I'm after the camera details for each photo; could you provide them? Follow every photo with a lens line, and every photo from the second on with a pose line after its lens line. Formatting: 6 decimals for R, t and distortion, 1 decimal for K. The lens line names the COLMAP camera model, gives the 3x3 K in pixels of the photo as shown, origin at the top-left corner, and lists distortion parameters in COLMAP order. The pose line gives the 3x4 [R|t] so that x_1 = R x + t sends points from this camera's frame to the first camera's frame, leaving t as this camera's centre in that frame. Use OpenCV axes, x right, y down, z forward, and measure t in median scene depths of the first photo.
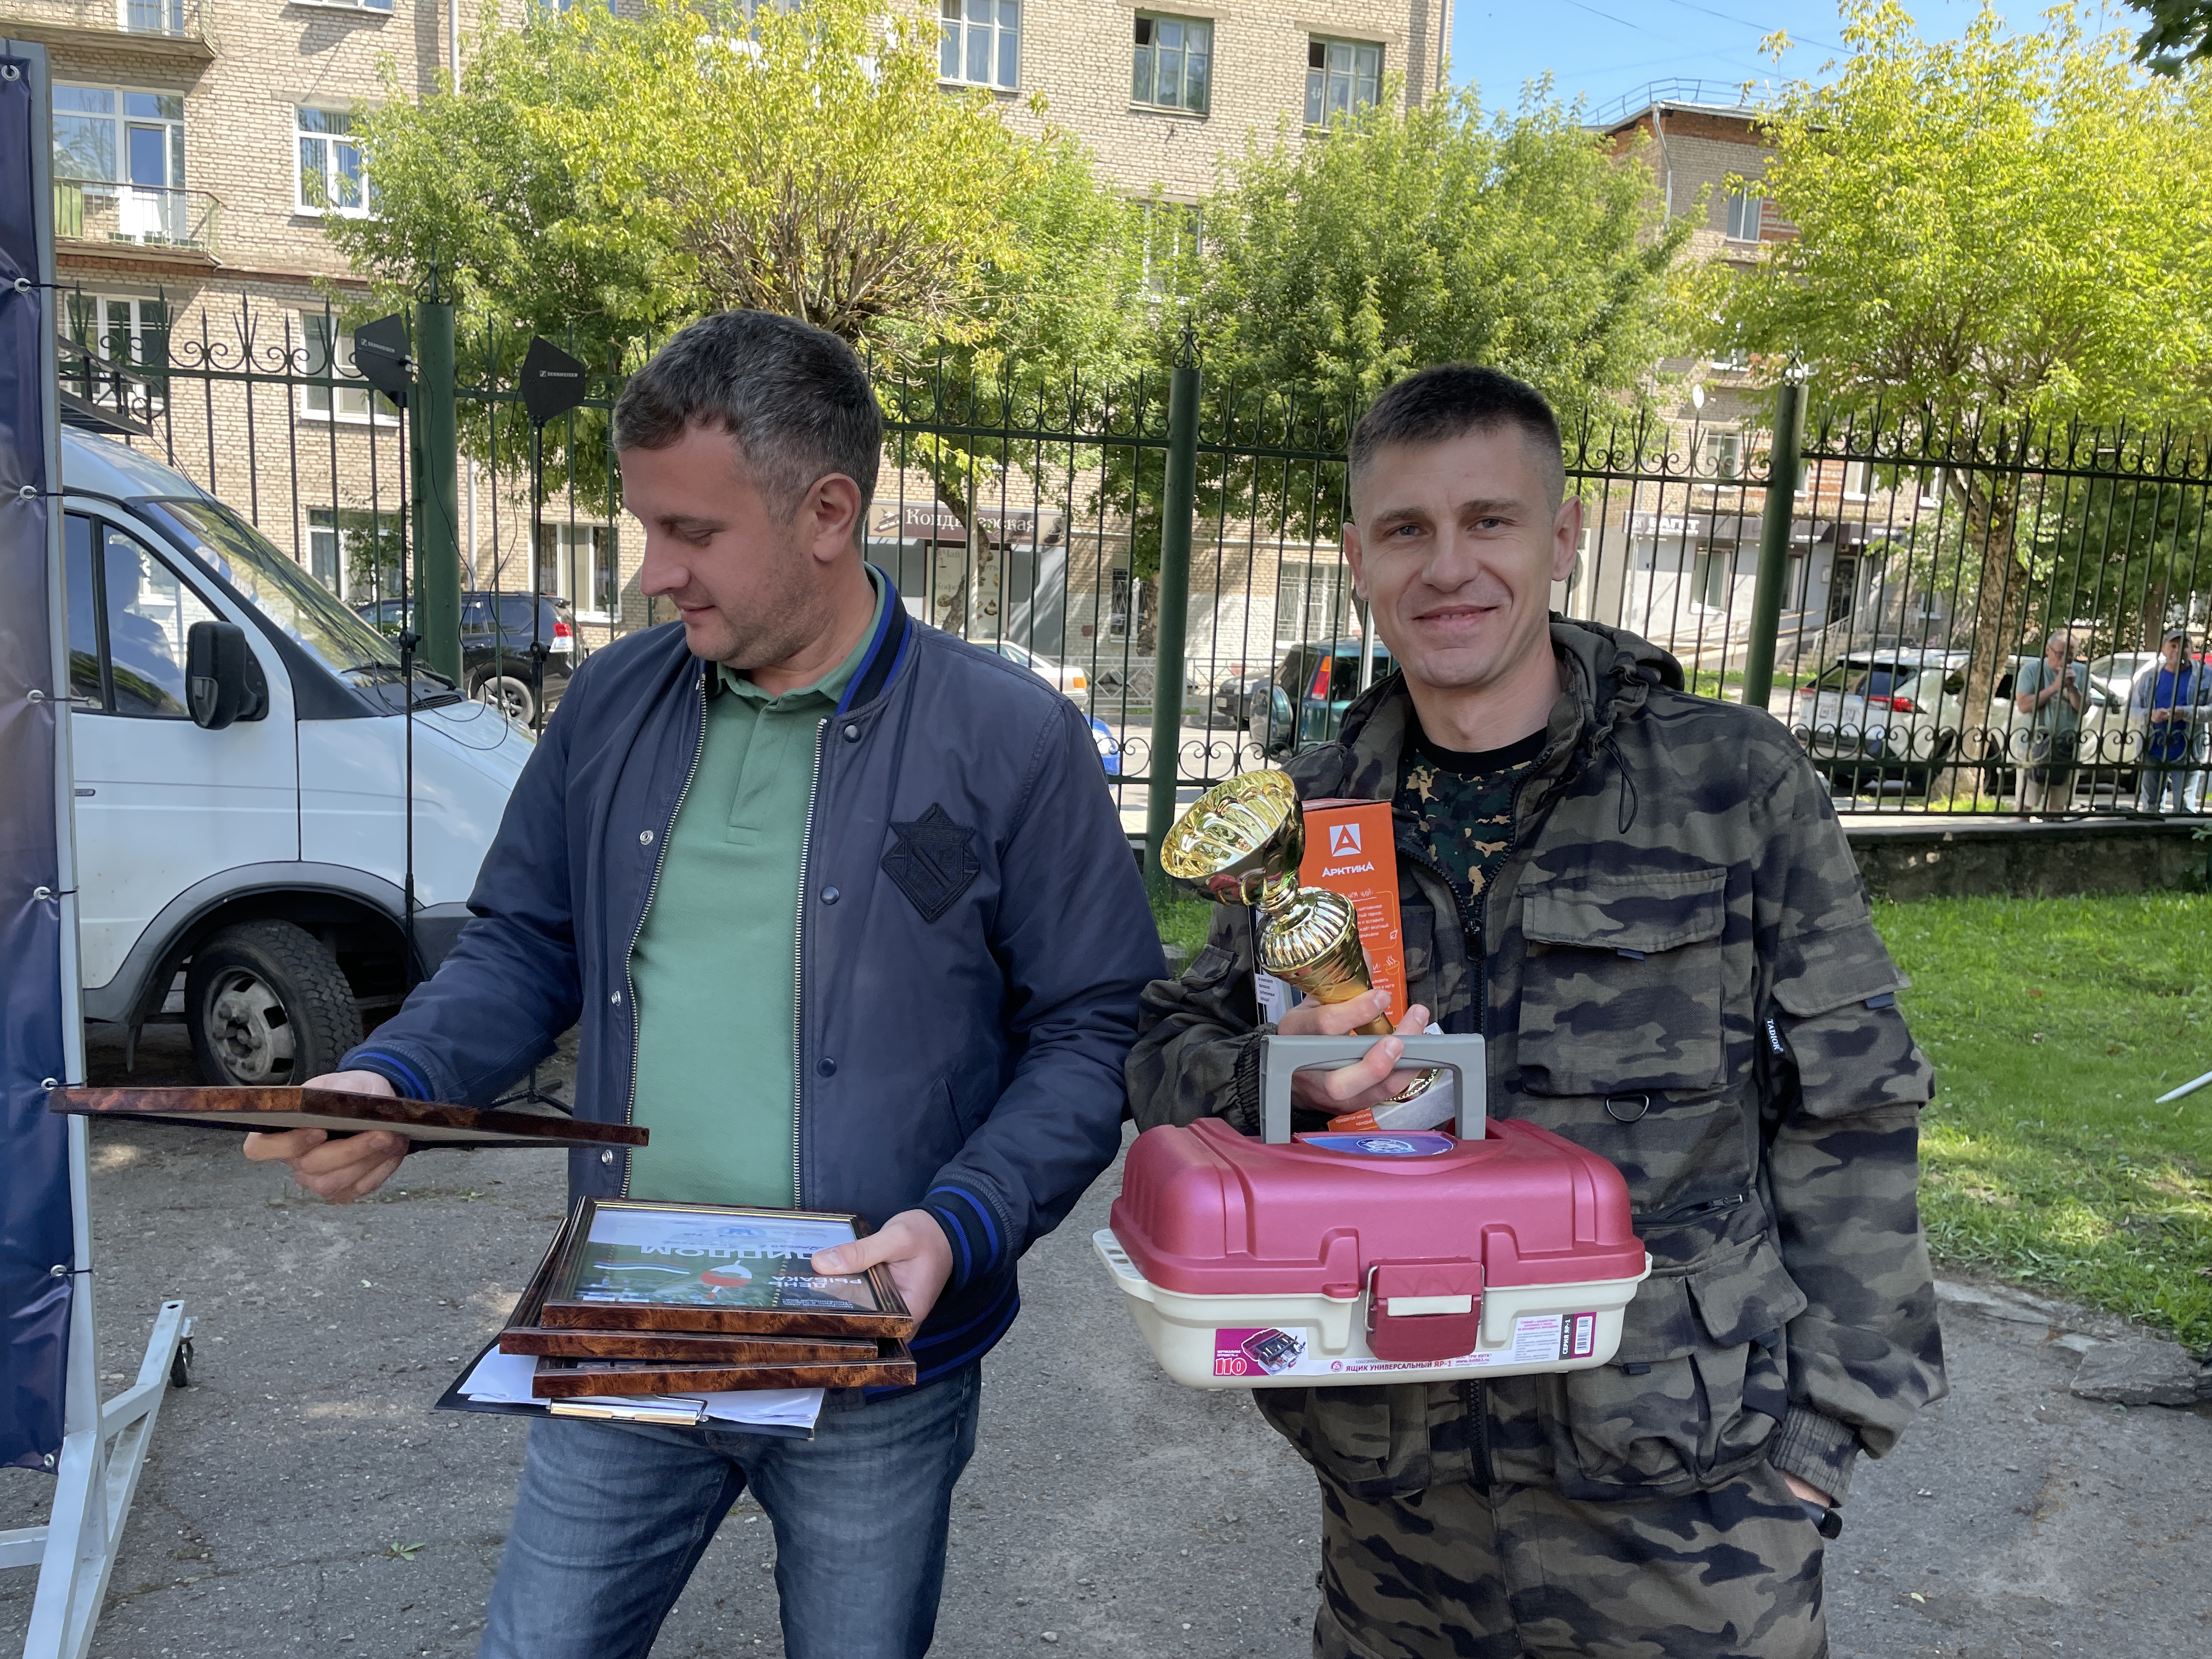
lens RADIAL K [[1661.7, 0, 1106.3], [0, 1661.7, 852.6], [0, 0, 1]] dist [0.088714, -0.117346]
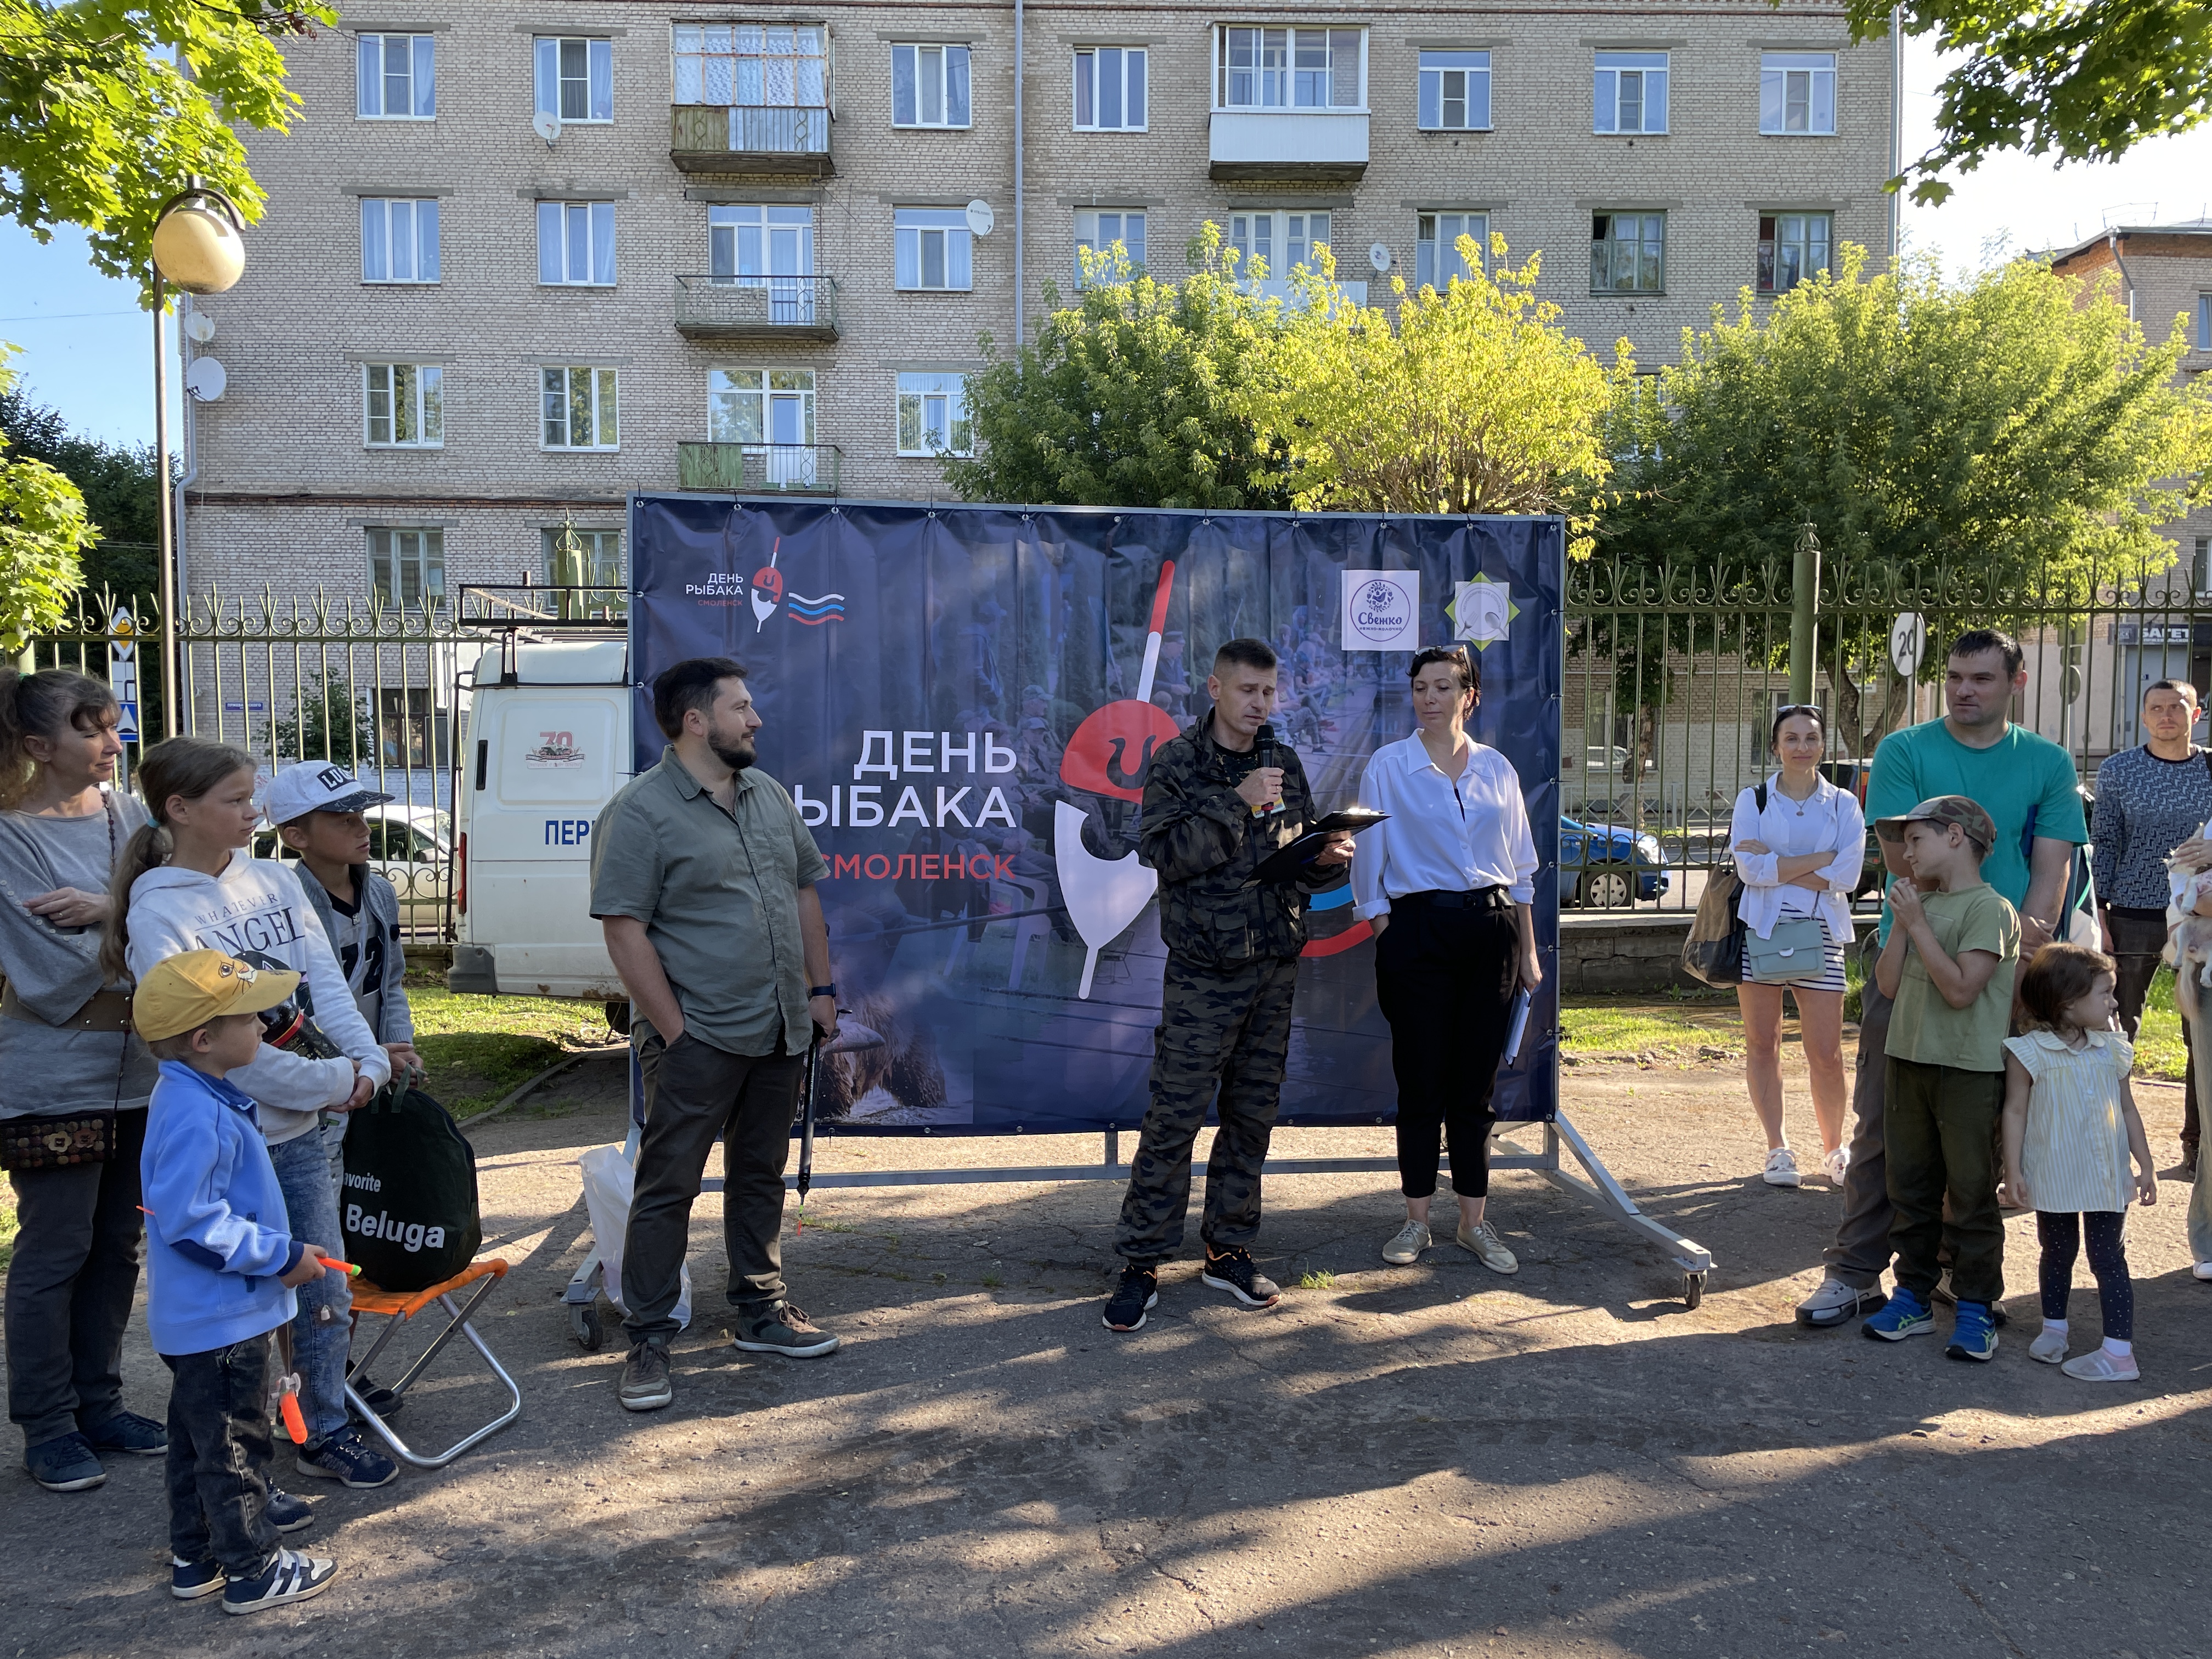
lens RADIAL K [[1661.7, 0, 1121.1], [0, 1661.7, 813.0], [0, 0, 1]] dist [0.088714, -0.117346]
pose [[0.974090, -0.033639, -0.223644, -0.136733], [0.008807, 0.993769, -0.111114, 0.040775], [0.225988, 0.106266, 0.968317, -0.274609]]
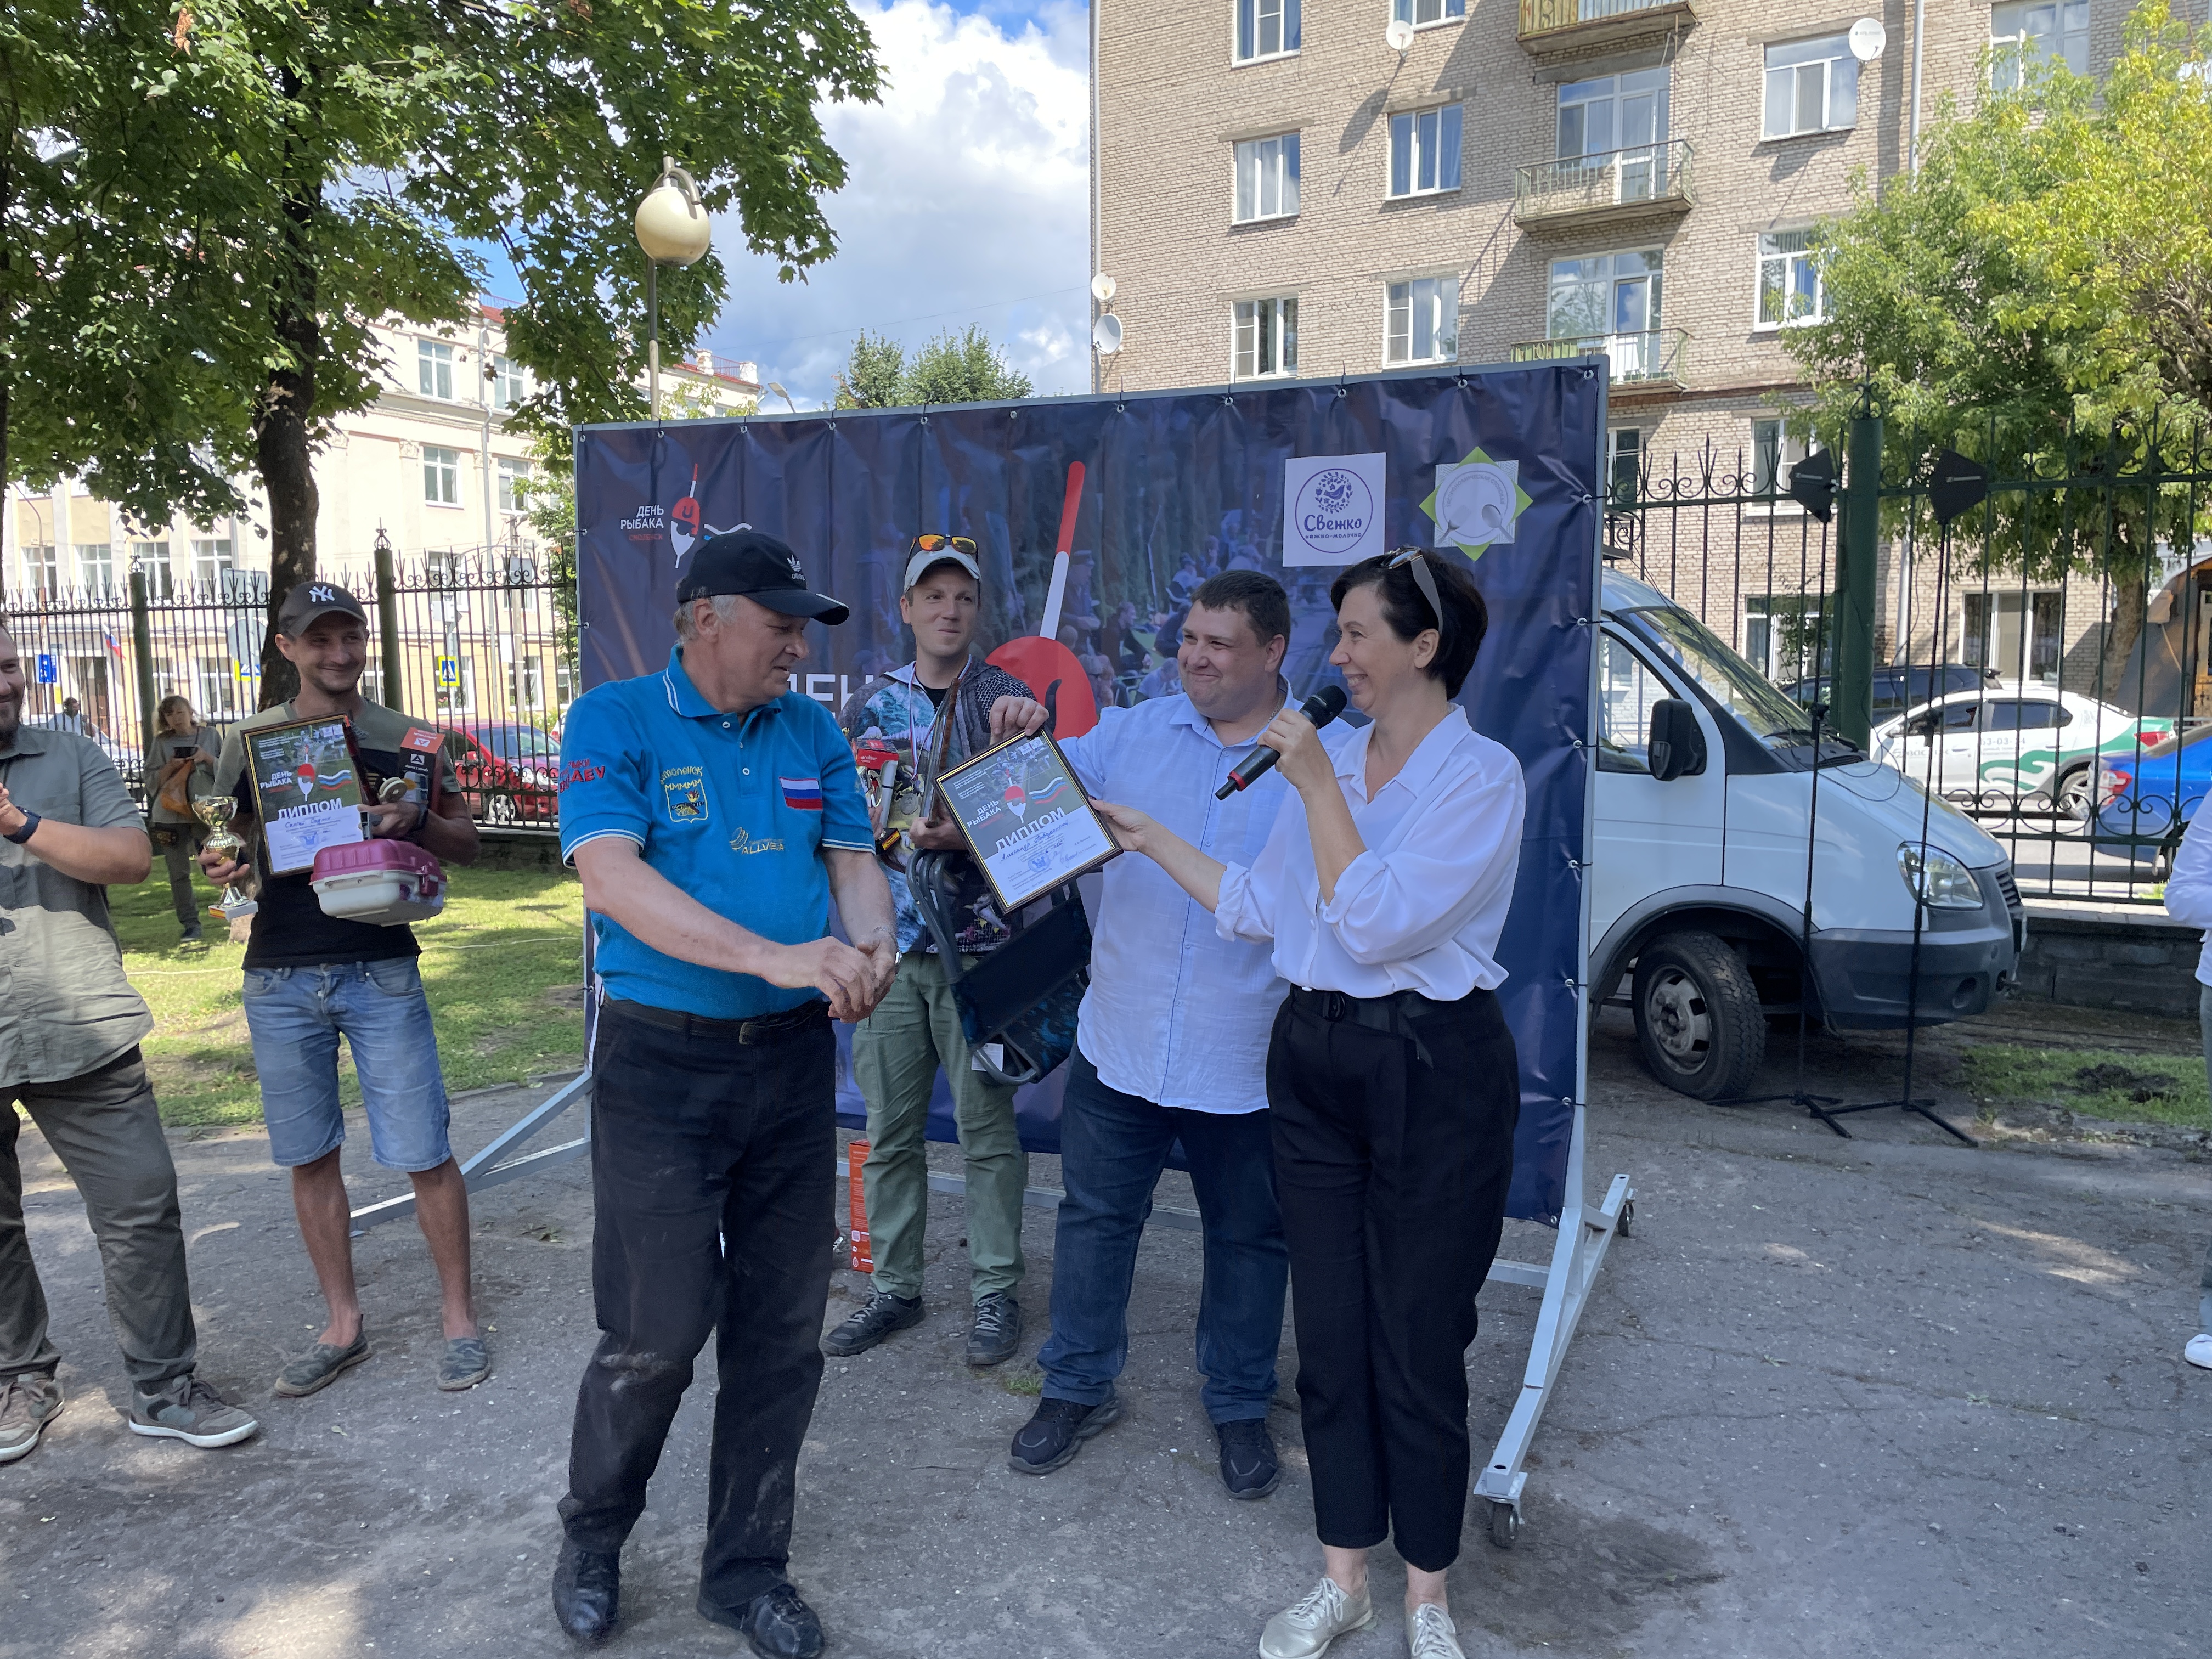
lens RADIAL K [[1661.7, 0, 1117.0], [0, 1661.7, 819.6], [0, 0, 1]] dist [0.088714, -0.117346]
pose [[0.701358, 0.024323, -0.712394, 0.042248], [-0.070399, 0.996895, -0.035272, 0.013657], [0.709325, 0.074890, 0.700892, -0.089528]]
